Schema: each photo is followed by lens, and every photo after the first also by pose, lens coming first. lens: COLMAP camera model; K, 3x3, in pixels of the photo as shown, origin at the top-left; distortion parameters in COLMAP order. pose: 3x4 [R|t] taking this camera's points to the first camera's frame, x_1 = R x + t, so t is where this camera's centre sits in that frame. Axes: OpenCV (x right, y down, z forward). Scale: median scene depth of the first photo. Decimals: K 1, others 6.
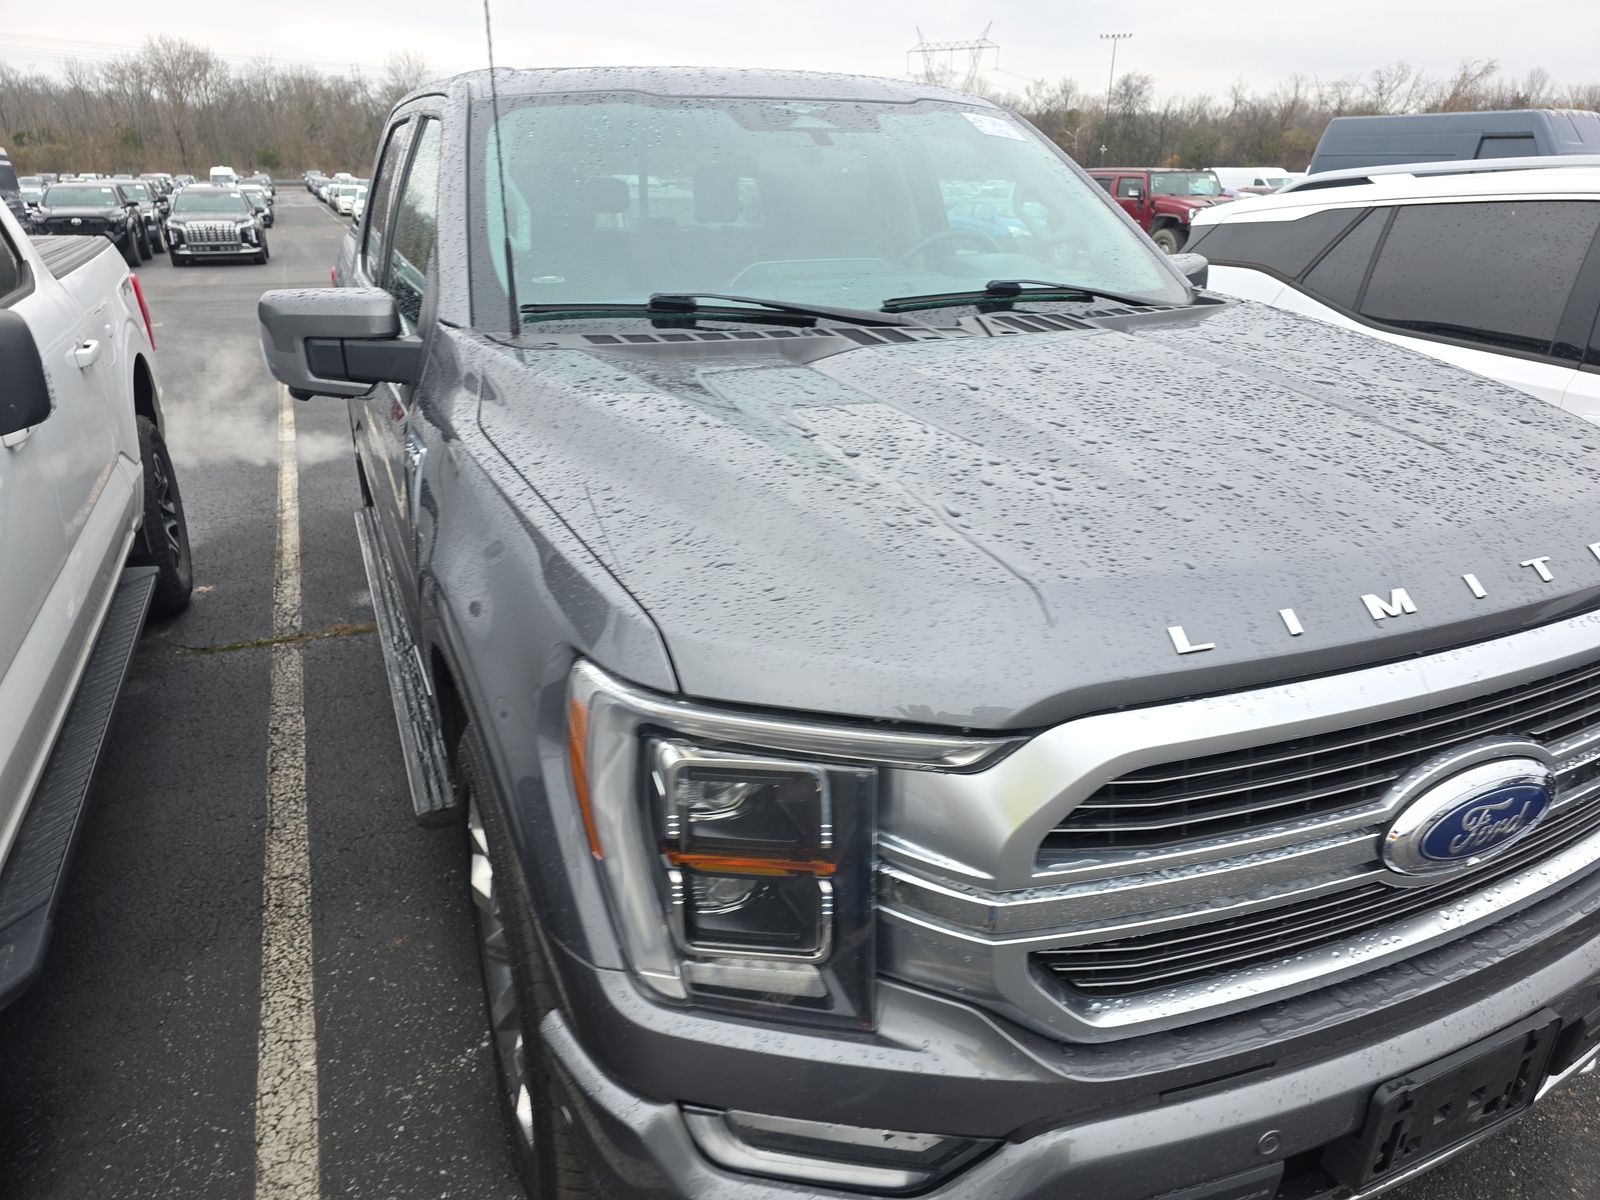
lens RADIAL K [[1087.1, 0, 761.1], [0, 1087.1, 588.5], [0, 0, 1]] dist [0.037150, -0.049192]
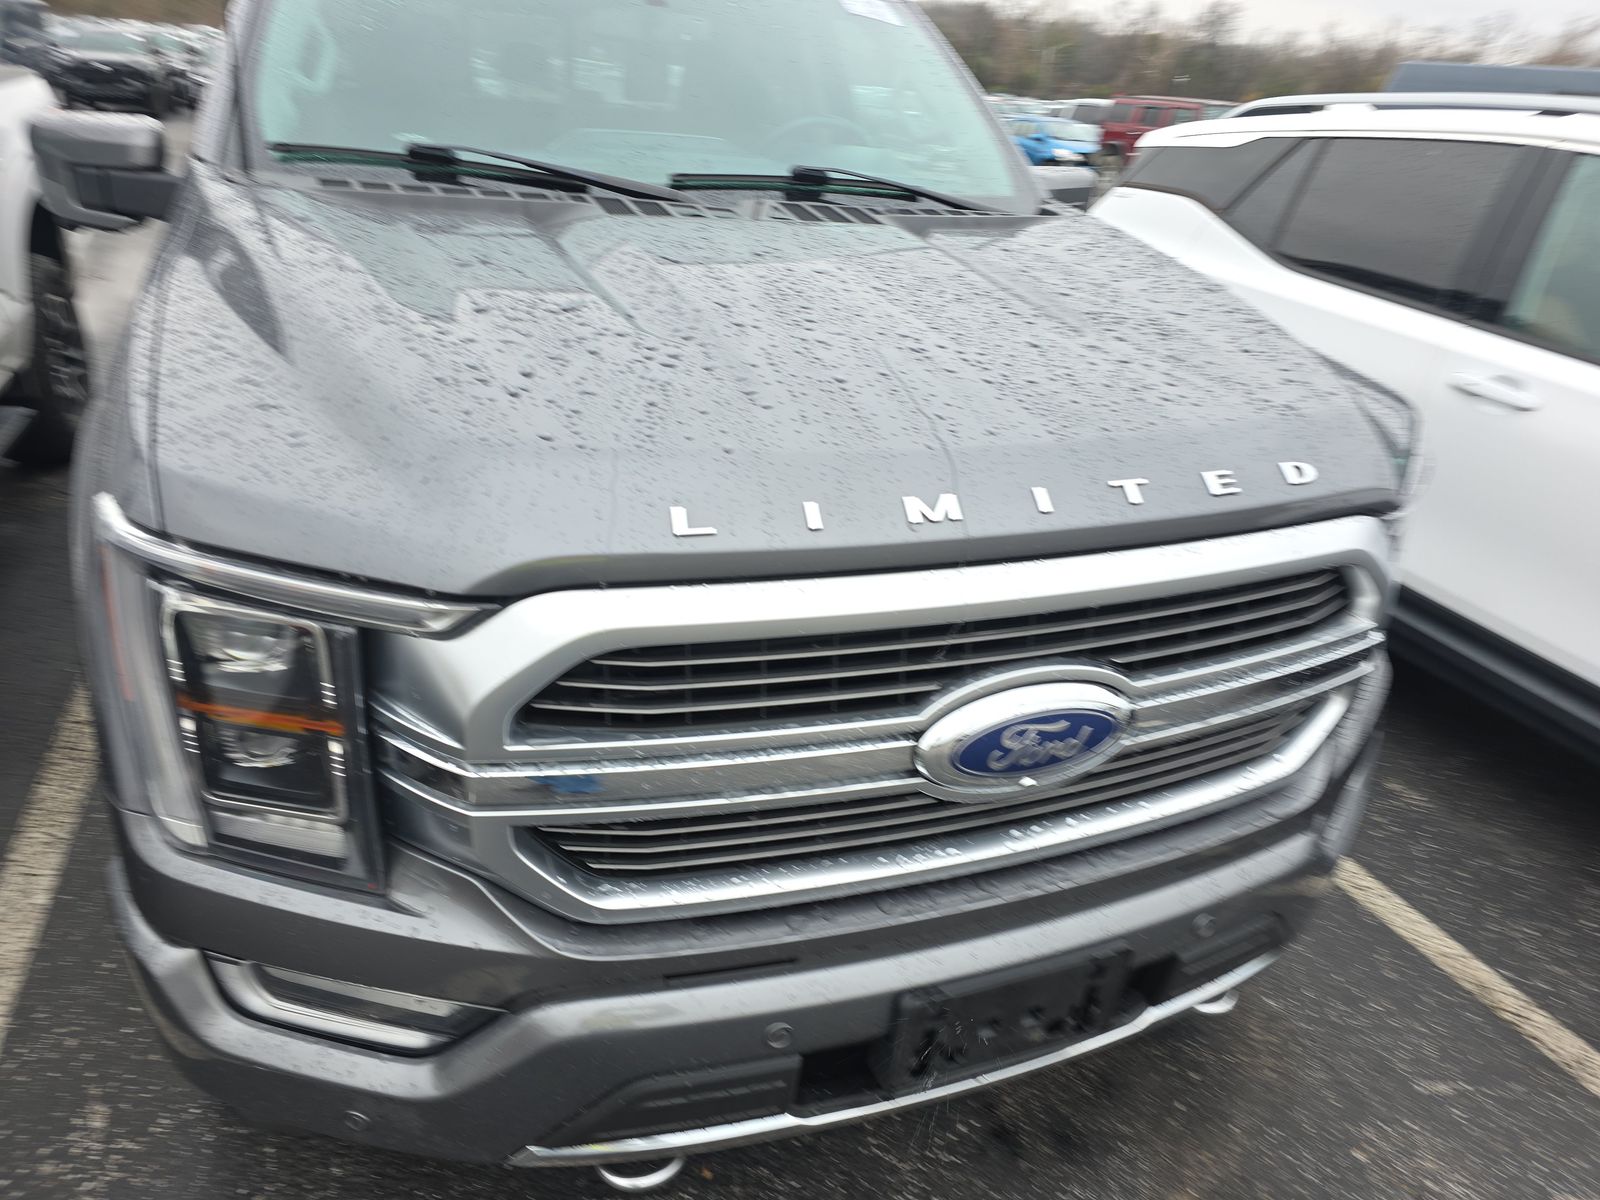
lens RADIAL K [[1087.1, 0, 850.5], [0, 1087.1, 621.3], [0, 0, 1]] dist [0.037150, -0.049192]
pose [[0.996159, 0.087479, 0.003734, 0.484128], [-0.087444, 0.991769, 0.093526, 0.028374], [0.004478, -0.093493, 0.995610, 0.035384]]
